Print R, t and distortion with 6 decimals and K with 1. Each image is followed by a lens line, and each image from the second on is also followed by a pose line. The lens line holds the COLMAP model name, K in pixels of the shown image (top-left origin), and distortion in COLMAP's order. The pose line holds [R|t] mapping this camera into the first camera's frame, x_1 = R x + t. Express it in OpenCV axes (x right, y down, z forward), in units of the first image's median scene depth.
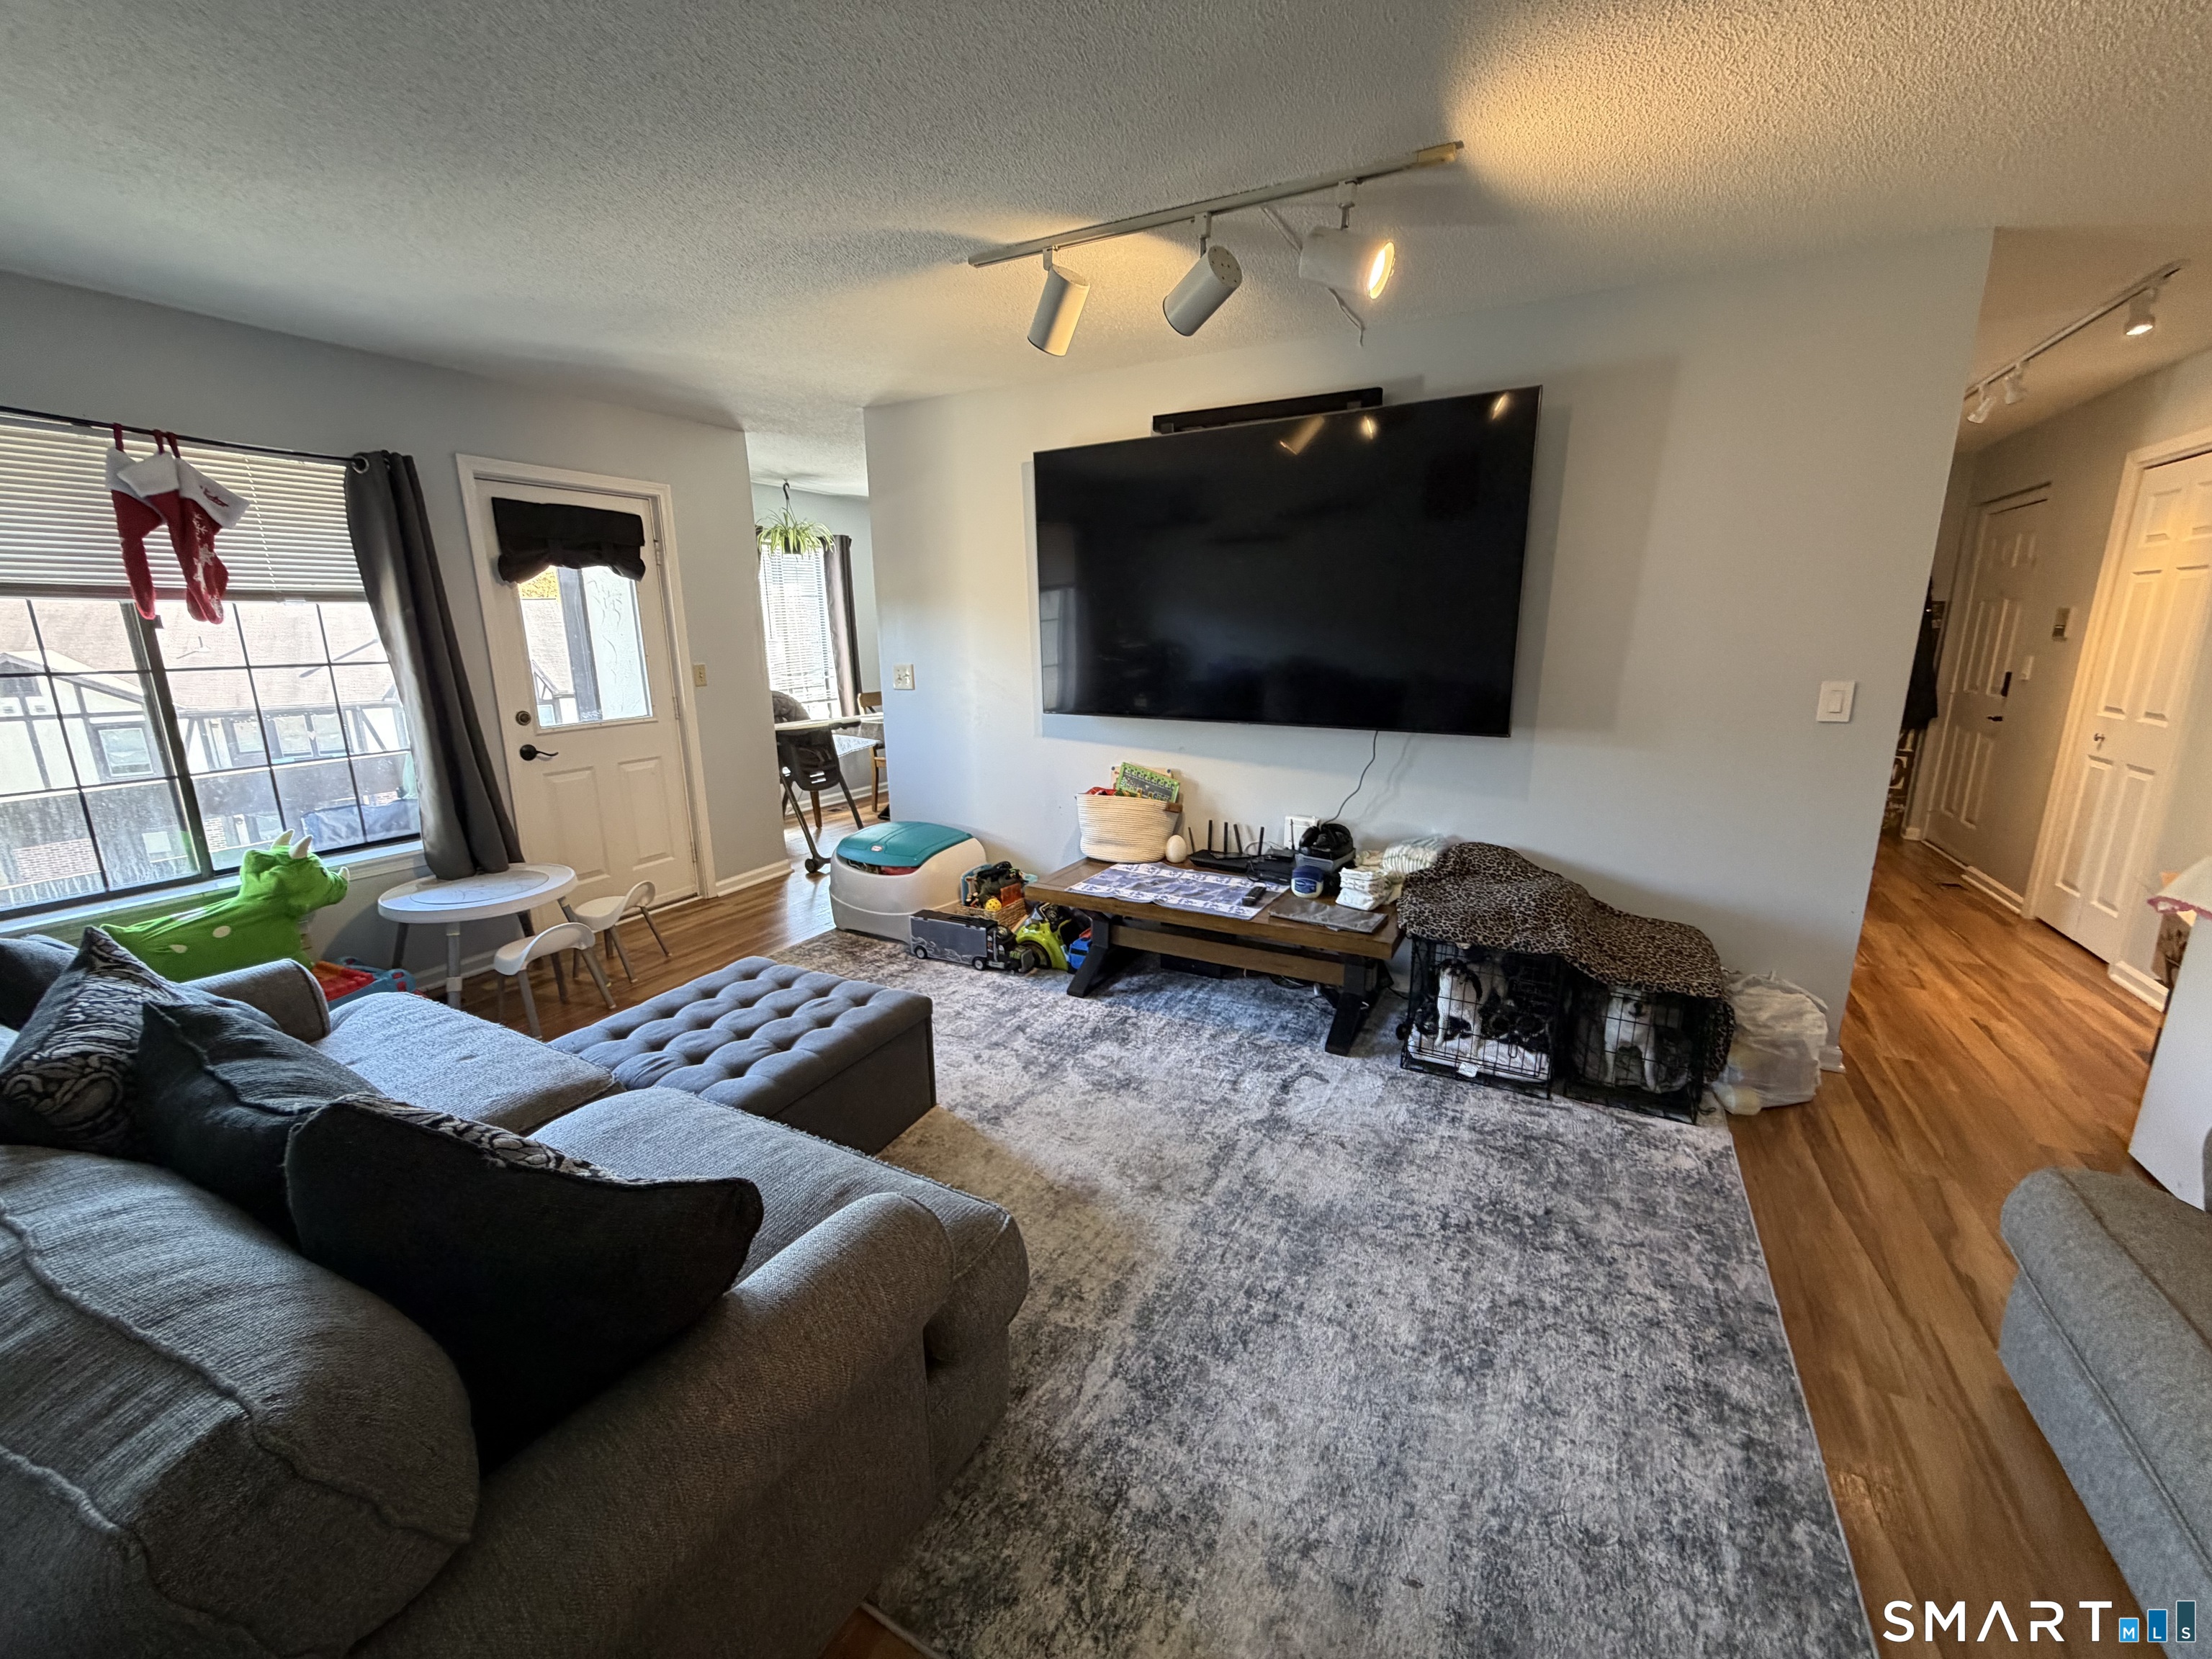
lens RADIAL K [[884.2, 0, 1112.0], [0, 884.2, 826.4], [0, 0, 1]] dist [-0.000484, -0.000017]
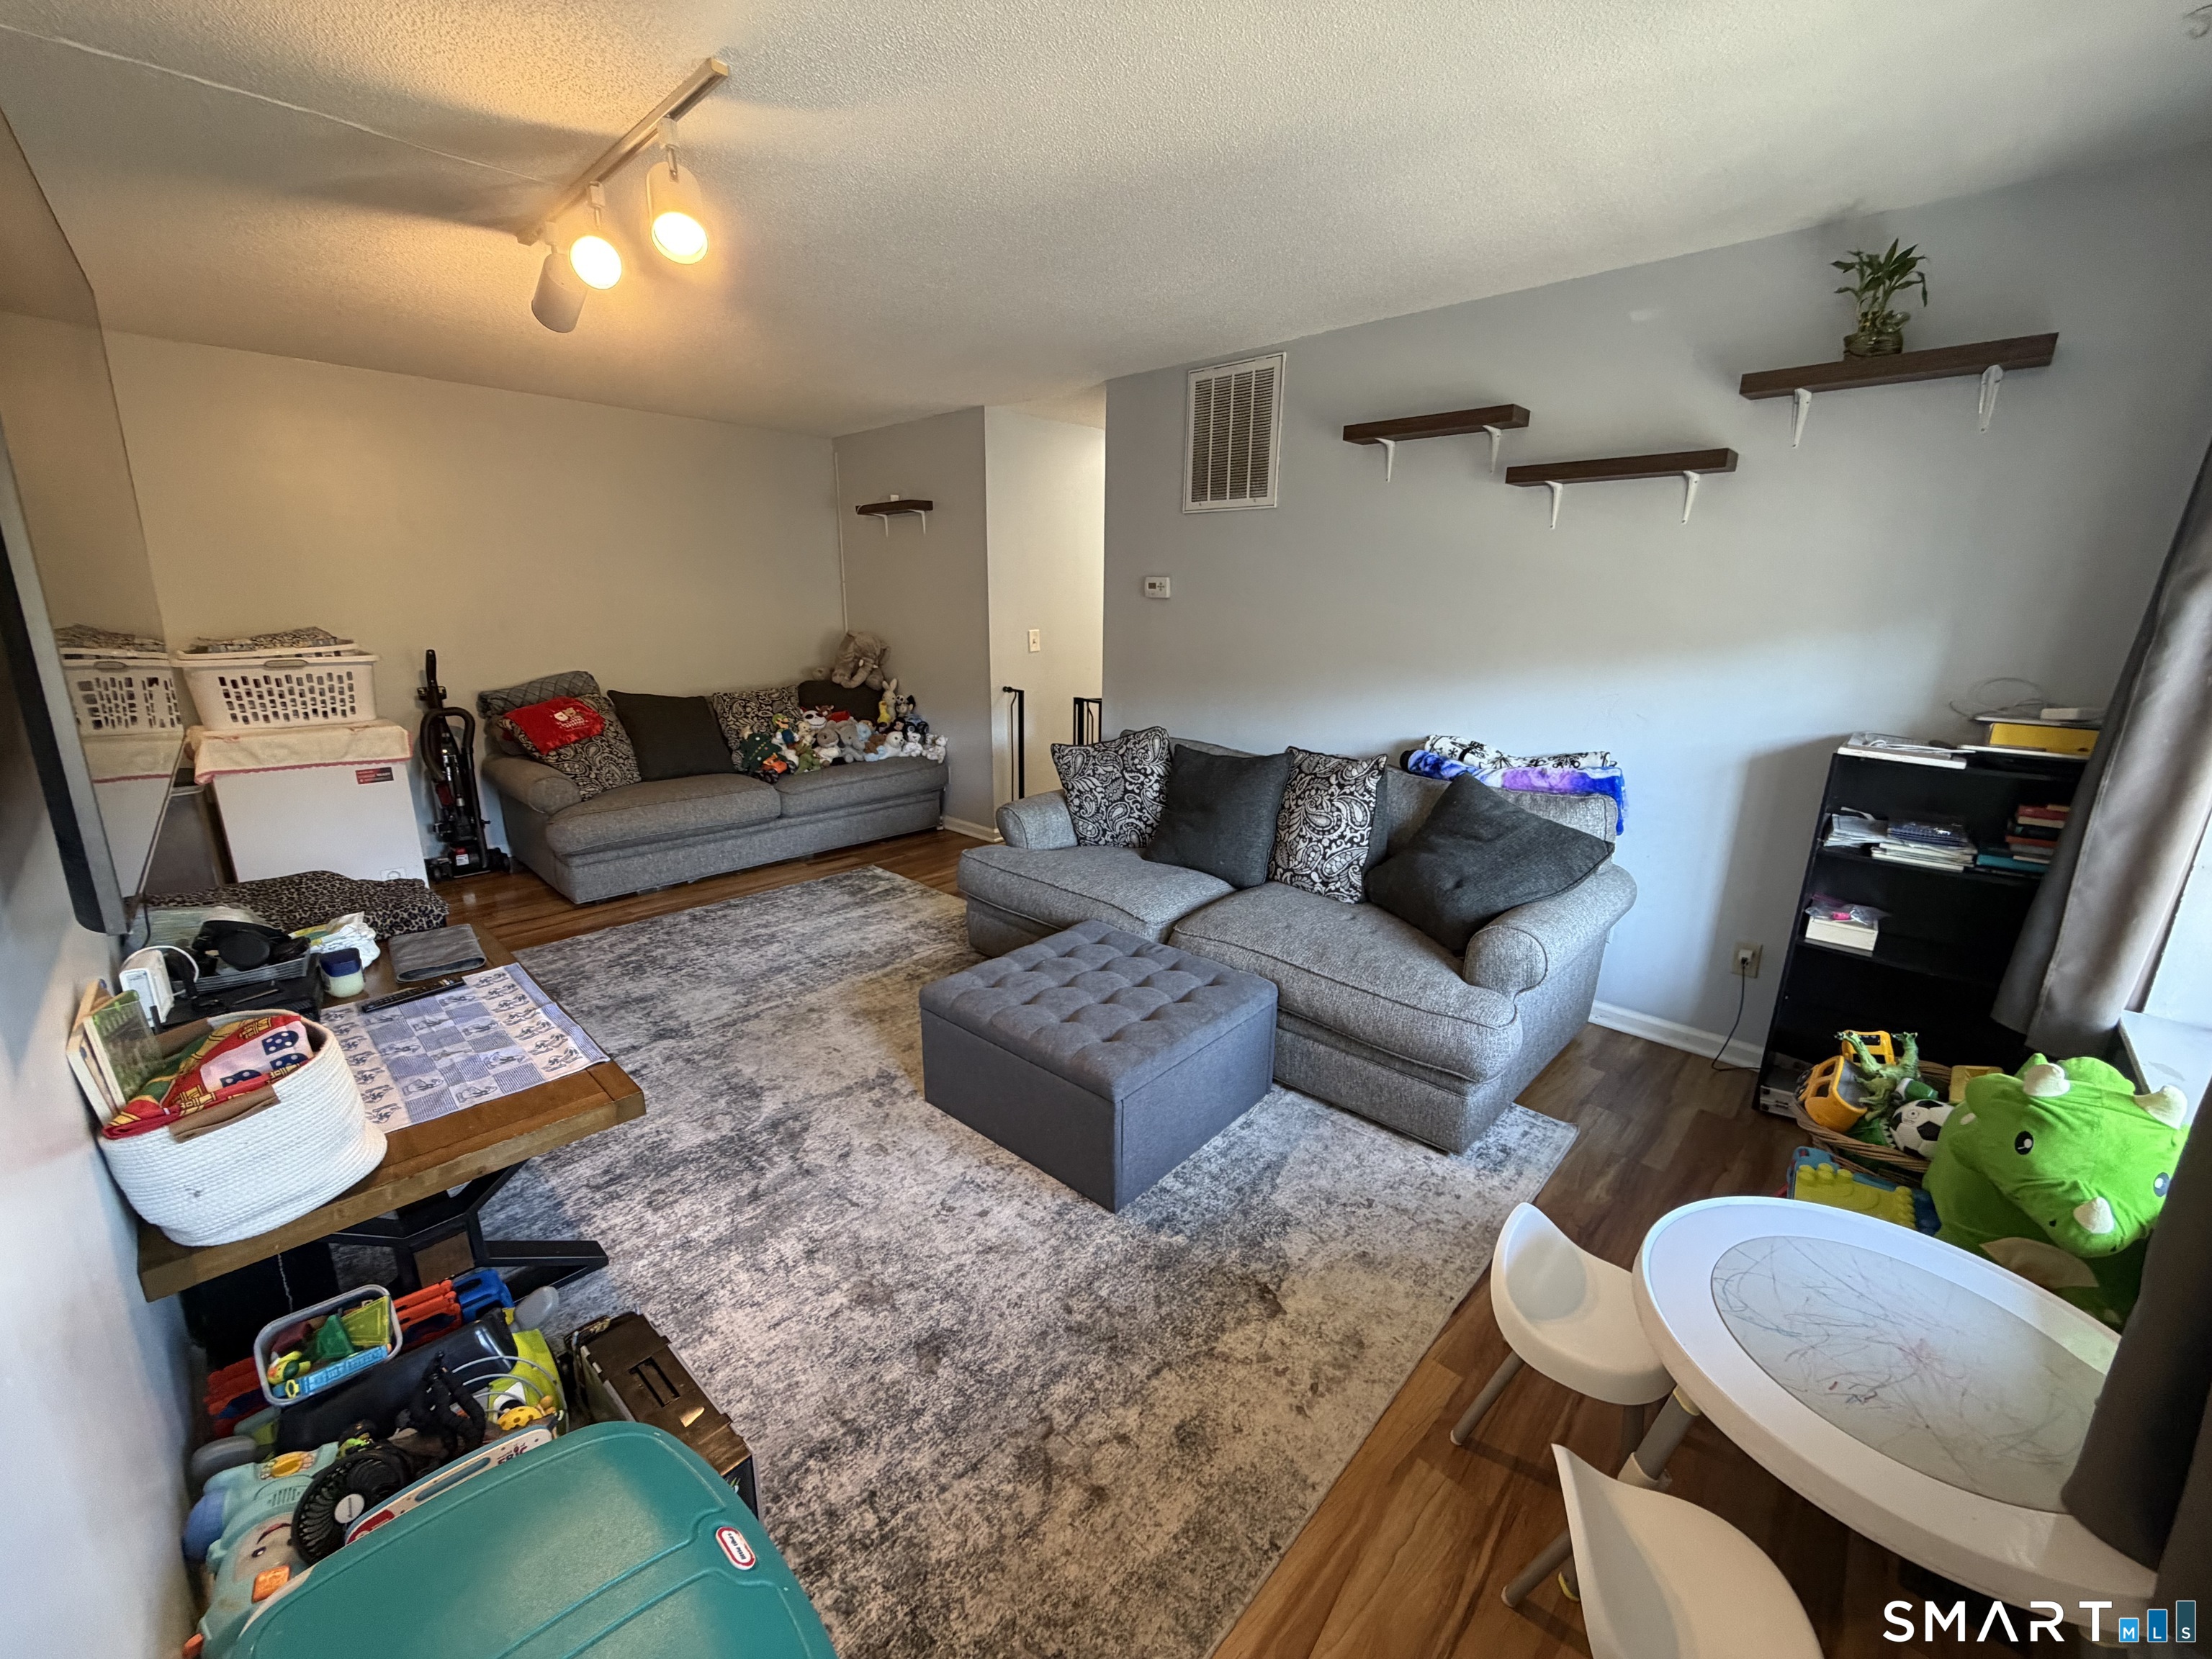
lens RADIAL K [[884.2, 0, 1098.5], [0, 884.2, 825.8], [0, 0, 1]] dist [-0.000484, -0.000017]
pose [[-0.961812, -0.066867, 0.265417, -0.549871], [0.062728, 0.890042, 0.451542, -0.330532], [-0.266426, 0.450948, -0.851859, 1.466055]]
